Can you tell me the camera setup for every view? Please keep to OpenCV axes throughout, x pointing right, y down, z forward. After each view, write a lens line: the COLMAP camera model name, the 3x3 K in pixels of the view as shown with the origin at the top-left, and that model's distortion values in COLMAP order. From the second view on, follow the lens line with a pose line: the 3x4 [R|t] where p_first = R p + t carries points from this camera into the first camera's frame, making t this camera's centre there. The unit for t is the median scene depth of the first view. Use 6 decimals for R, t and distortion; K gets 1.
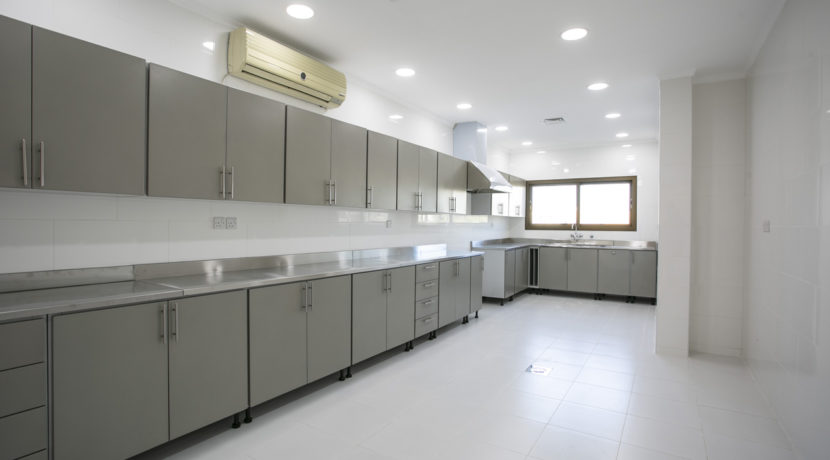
lens RADIAL K [[409.4, 0, 407.2], [0, 409.4, 232.1], [0, 0, 1]] dist [-0.048346, 0.021814]
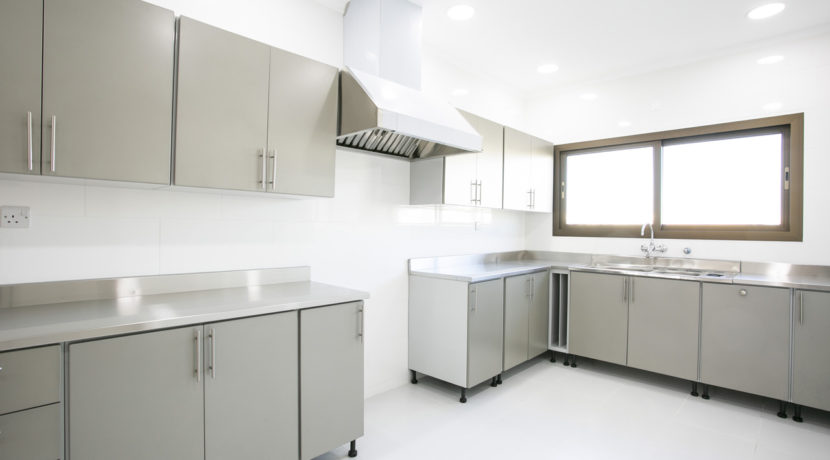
lens RADIAL K [[409.4, 0, 407.2], [0, 409.4, 232.1], [0, 0, 1]] dist [-0.048346, 0.021814]
pose [[0.977902, 0.004275, -0.209018, 0.230993], [-0.007048, 0.999897, -0.012523, -0.003200], [0.208943, 0.013720, 0.977832, 0.469646]]
